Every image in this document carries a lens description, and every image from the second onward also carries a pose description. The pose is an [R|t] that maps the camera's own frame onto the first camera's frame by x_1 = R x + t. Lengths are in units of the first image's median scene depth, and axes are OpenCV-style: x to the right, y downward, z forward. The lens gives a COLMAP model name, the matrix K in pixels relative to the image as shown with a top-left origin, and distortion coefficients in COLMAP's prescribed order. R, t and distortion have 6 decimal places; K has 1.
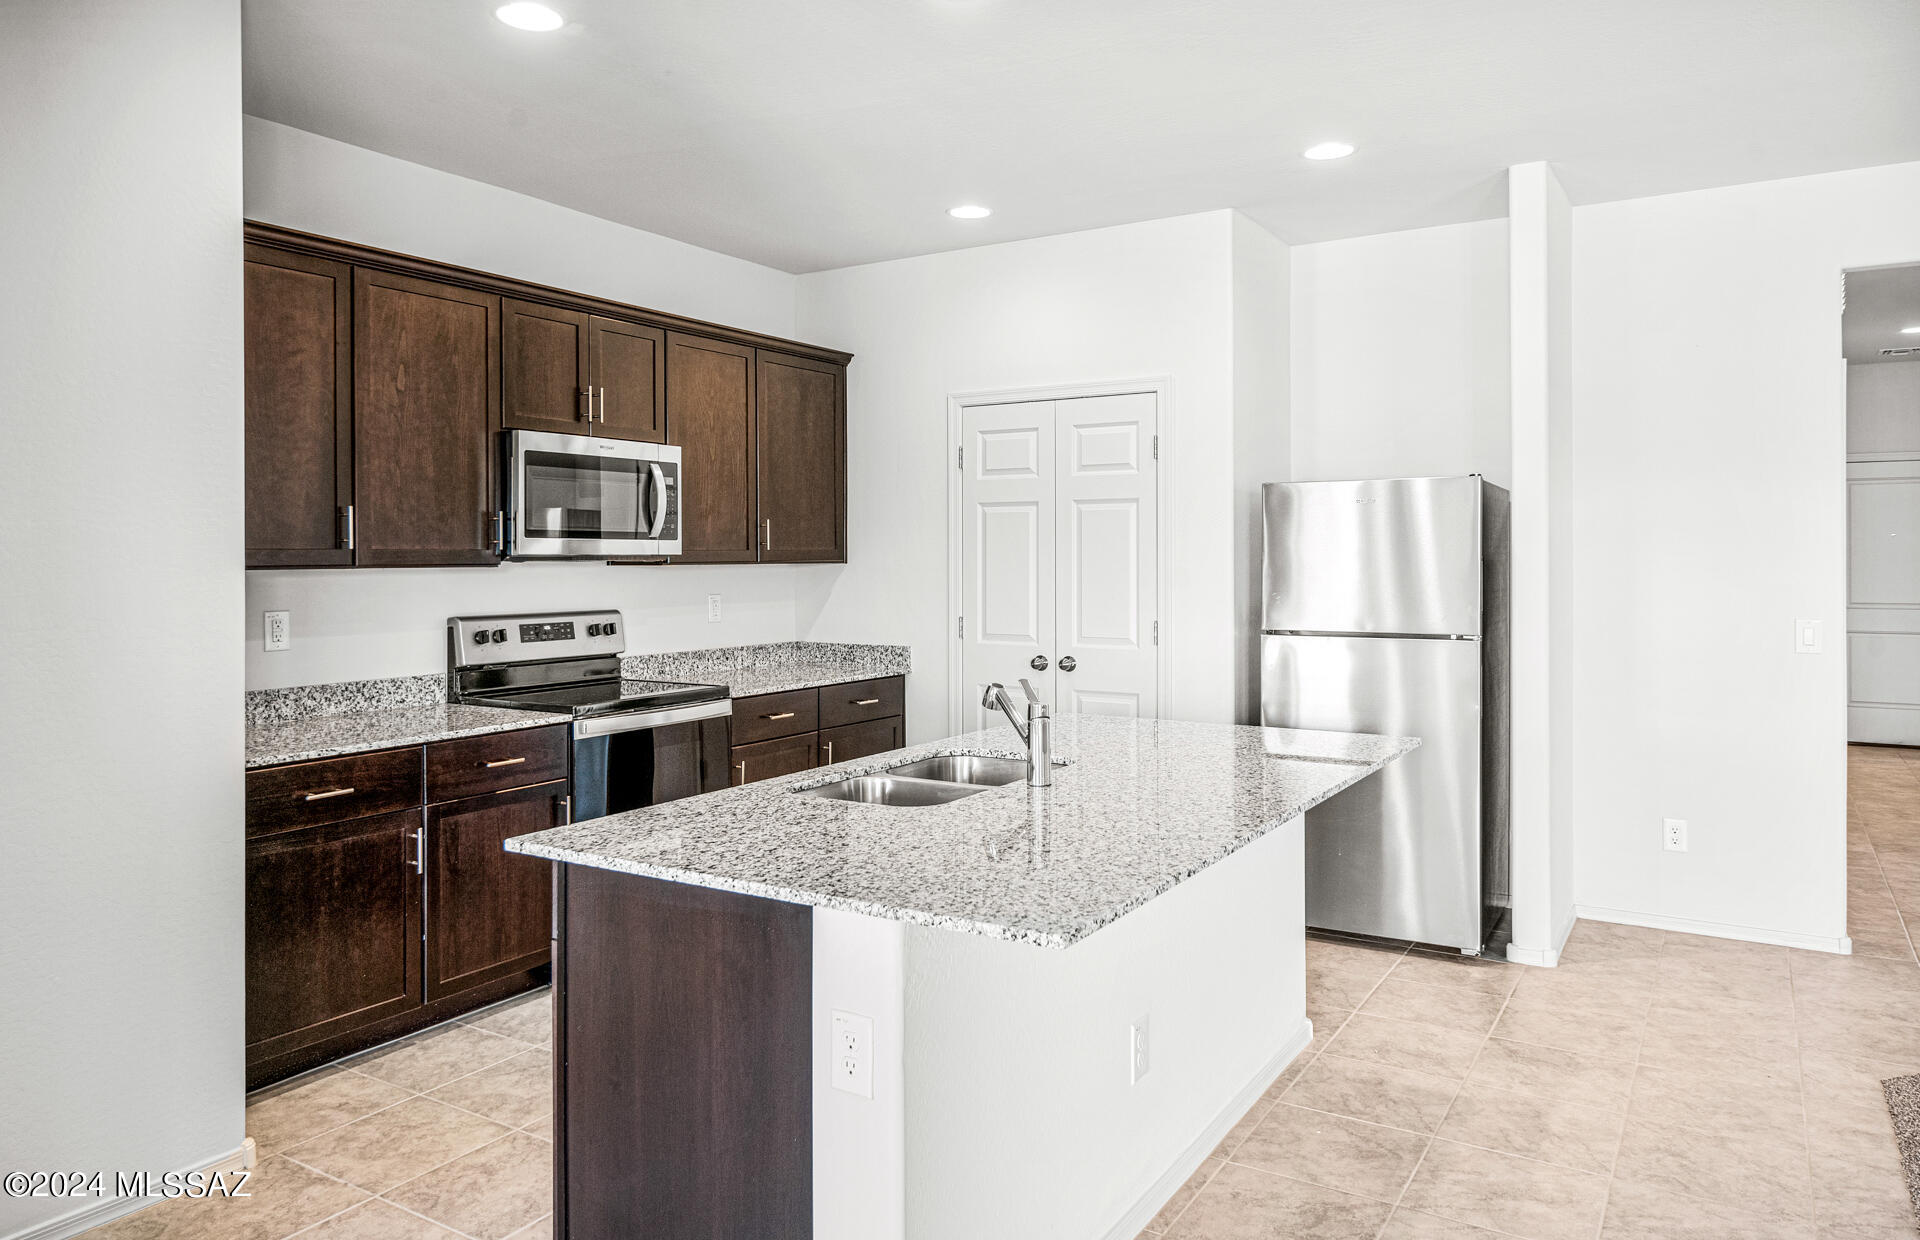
lens RADIAL K [[1269.4, 0, 934.0], [0, 1269.4, 559.1], [0, 0, 1]] dist [-0.000325, -0.001460]
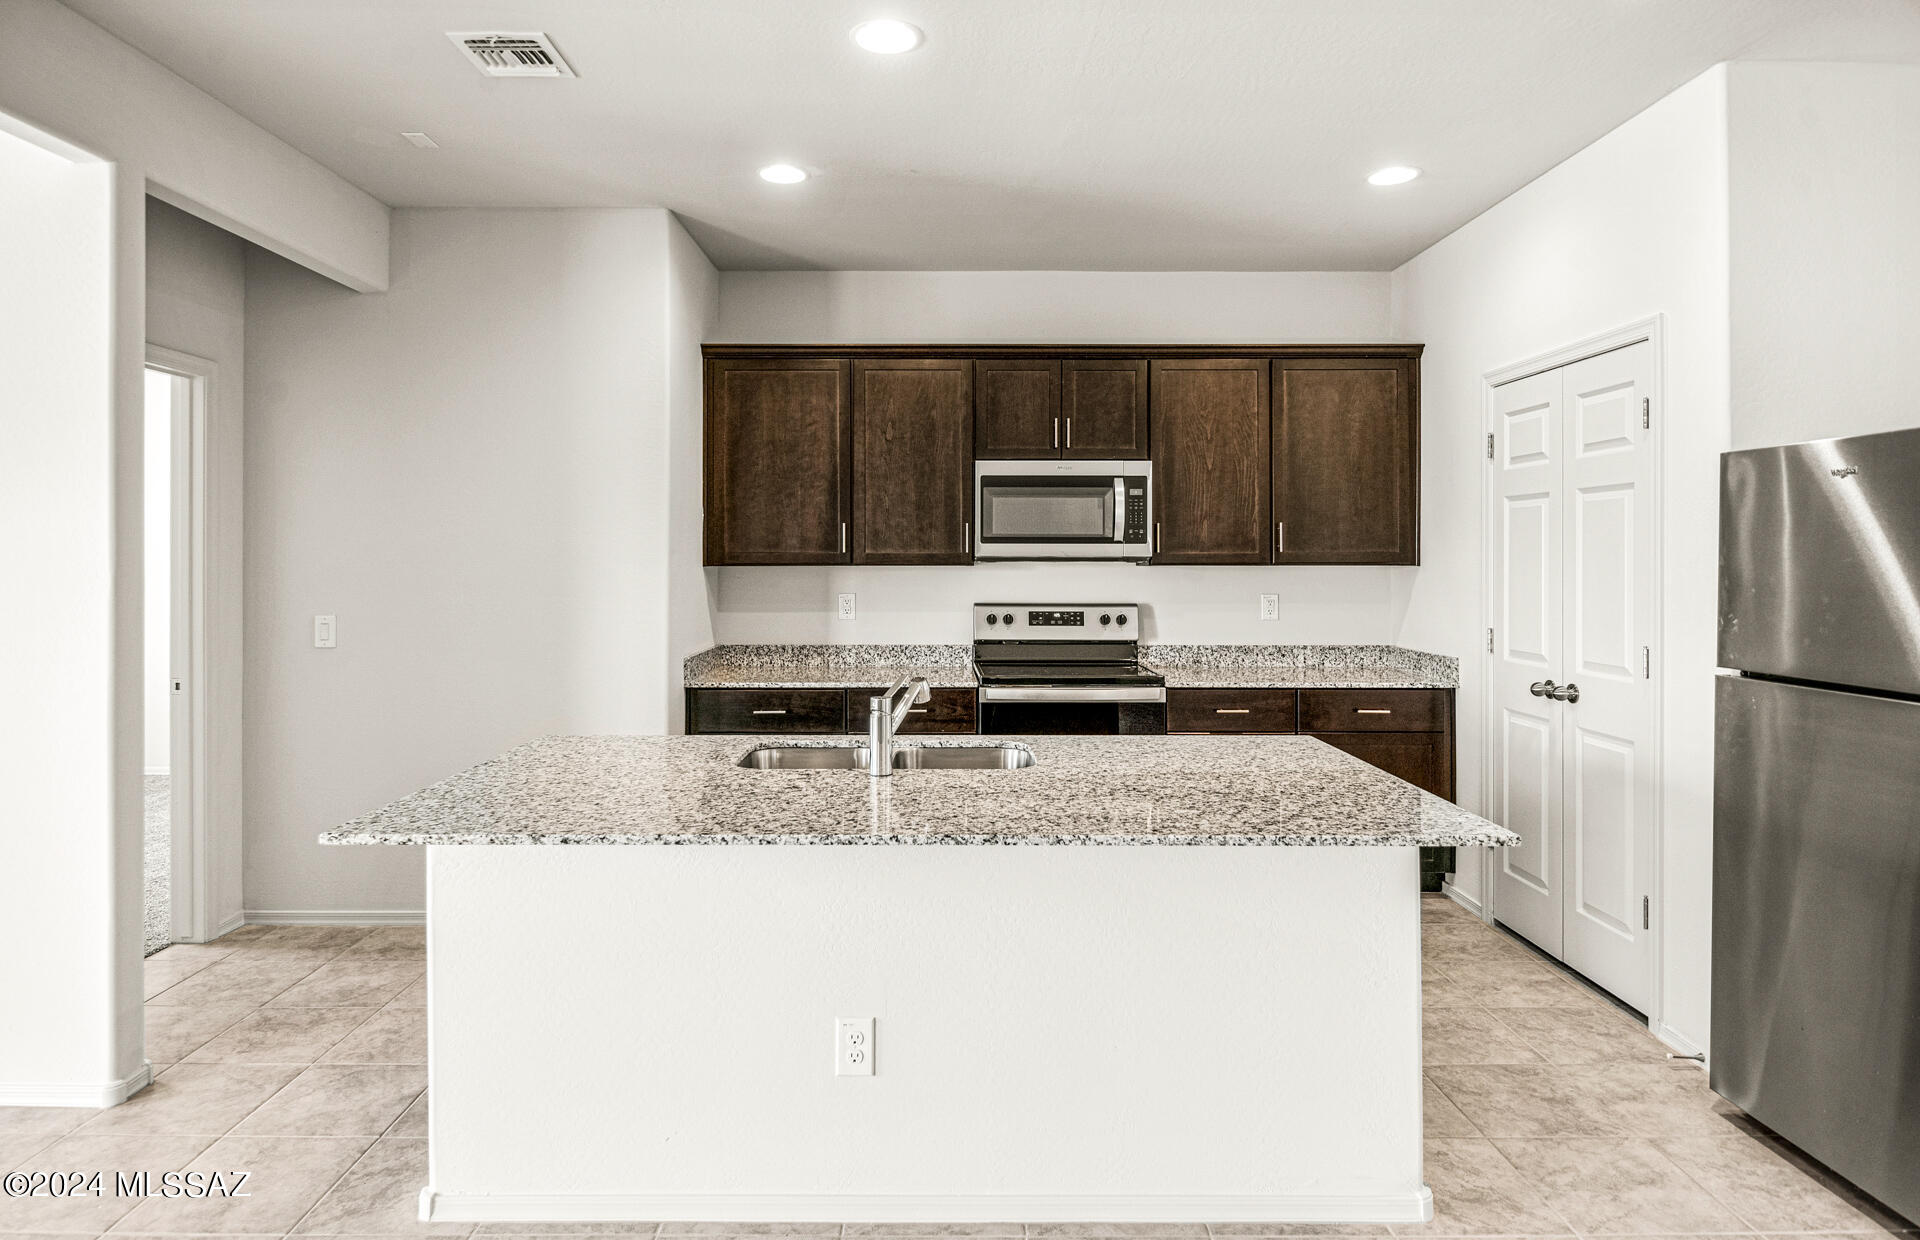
lens RADIAL K [[1073.1, 0, 939.8], [0, 1073.1, 558.1], [0, 0, 1]] dist [-0.003618, -0.002866]
pose [[0.539490, 0.002765, -0.841987, 0.521256], [-0.003921, 0.999992, 0.000772, -0.002286], [0.841983, 0.002885, 0.539497, 0.338772]]
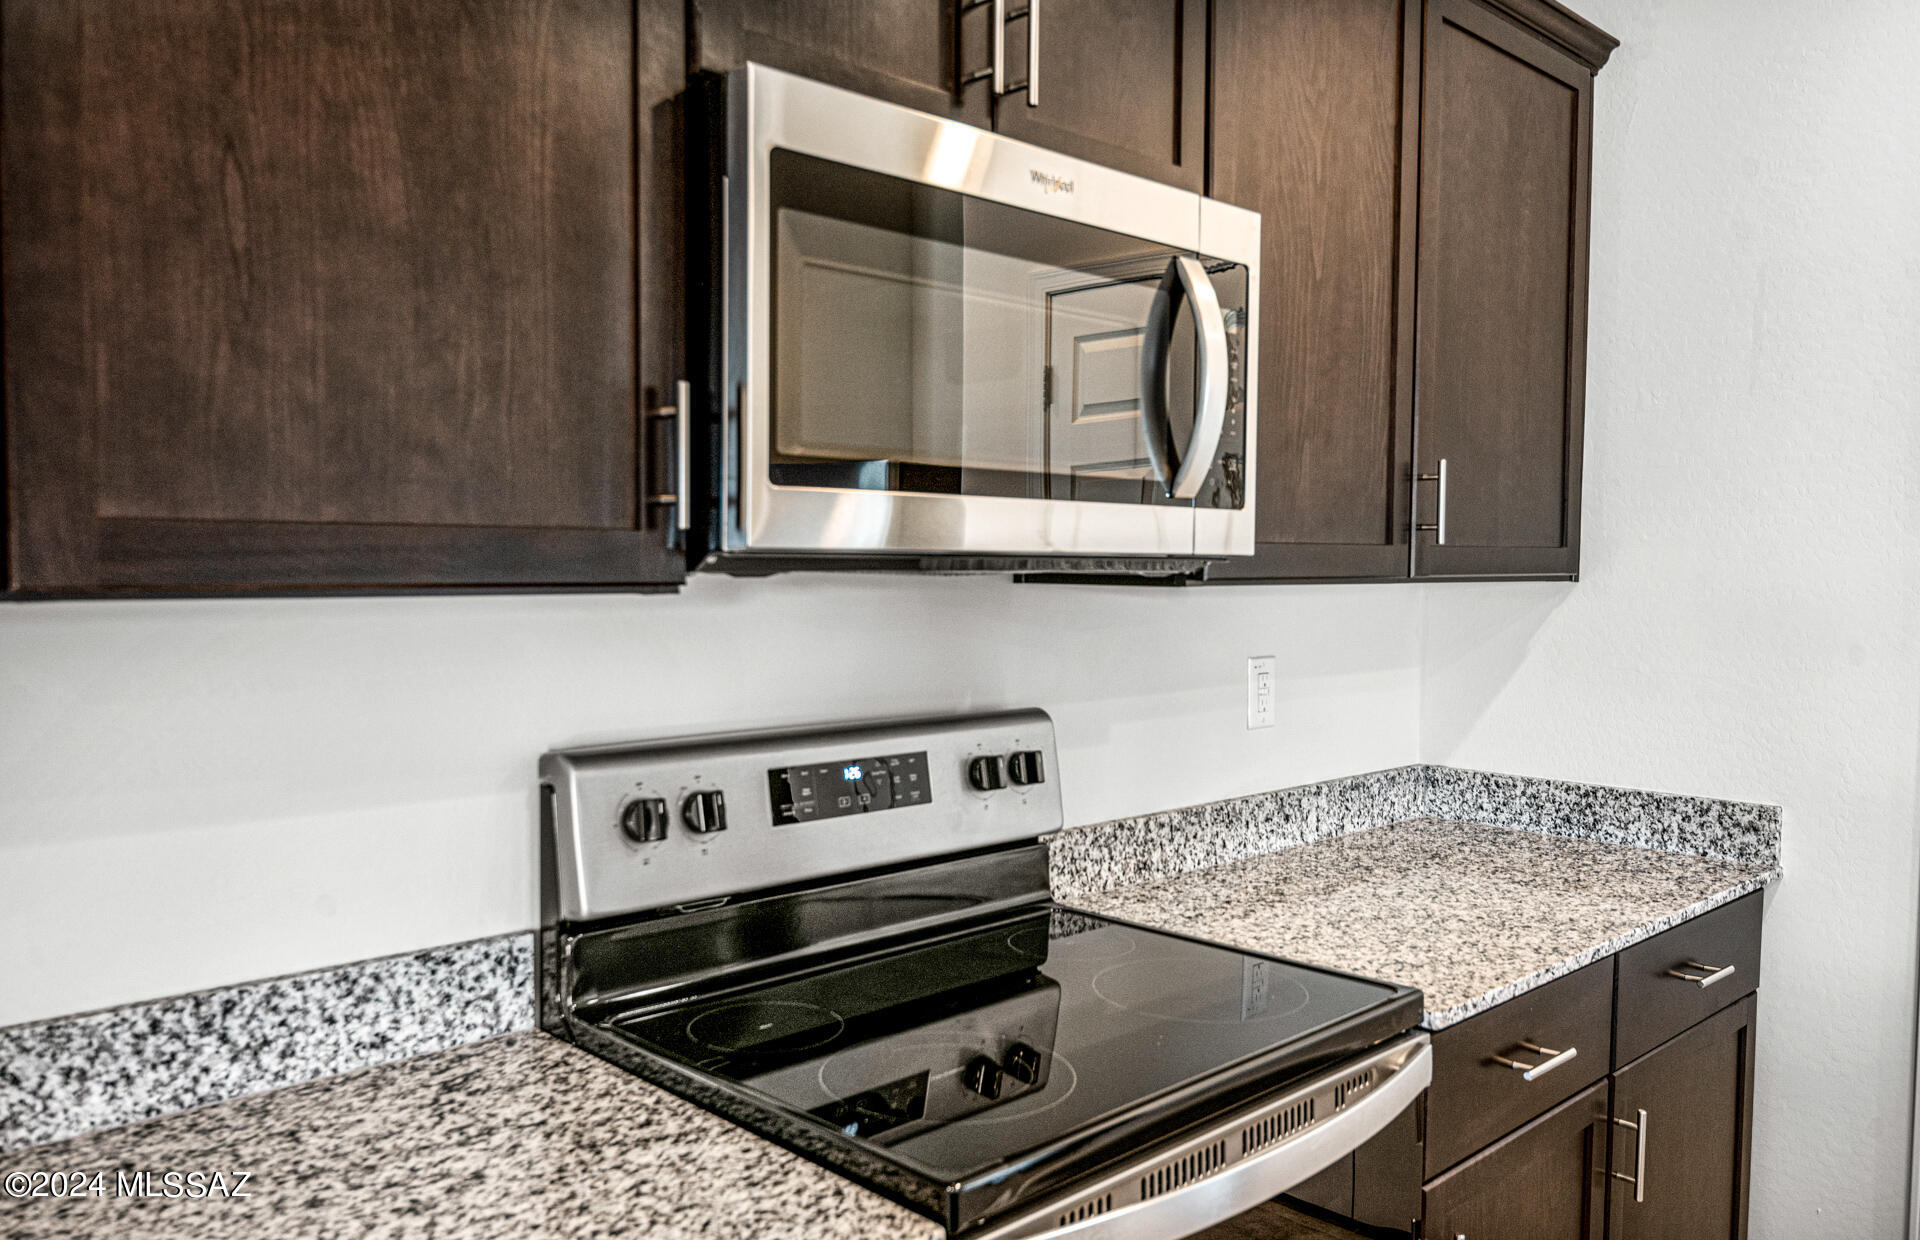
lens RADIAL K [[1449.5, 0, 934.8], [0, 1449.5, 640.5], [0, 0, 1]] dist [0.003703, -0.002251]
pose [[0.970620, 0.025836, -0.239228, -0.196219], [-0.012299, 0.998246, 0.057905, -0.002299], [0.240305, -0.053262, 0.969235, 0.647733]]
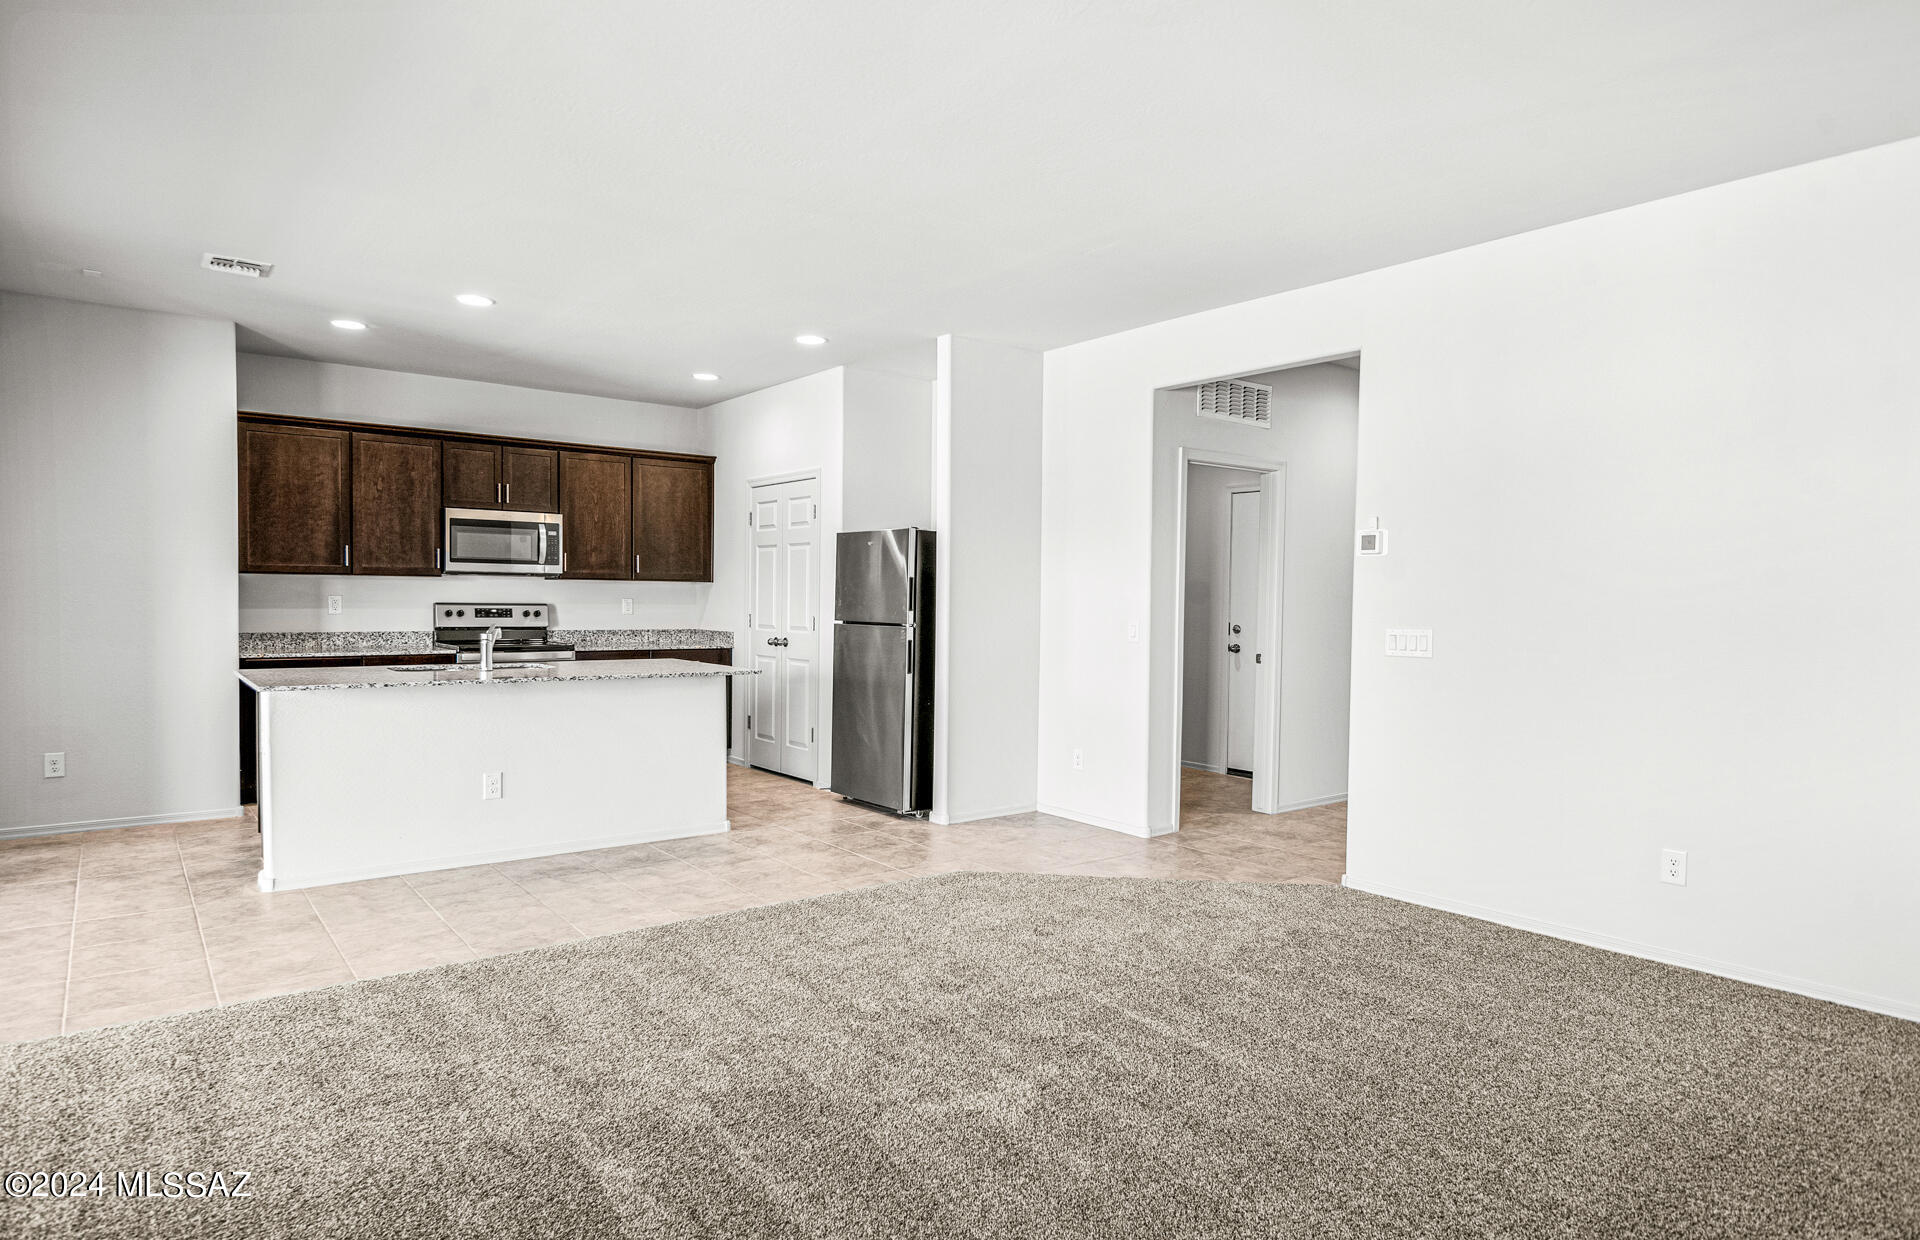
lens RADIAL K [[1073.1, 0, 944.9], [0, 1073.1, 633.9], [0, 0, 1]] dist [-0.003618, -0.002866]
pose [[0.941856, 0.027574, -0.334882, 0.878978], [-0.016924, 0.999255, 0.034677, 0.021674], [0.335589, -0.026993, 0.941622, -0.291633]]
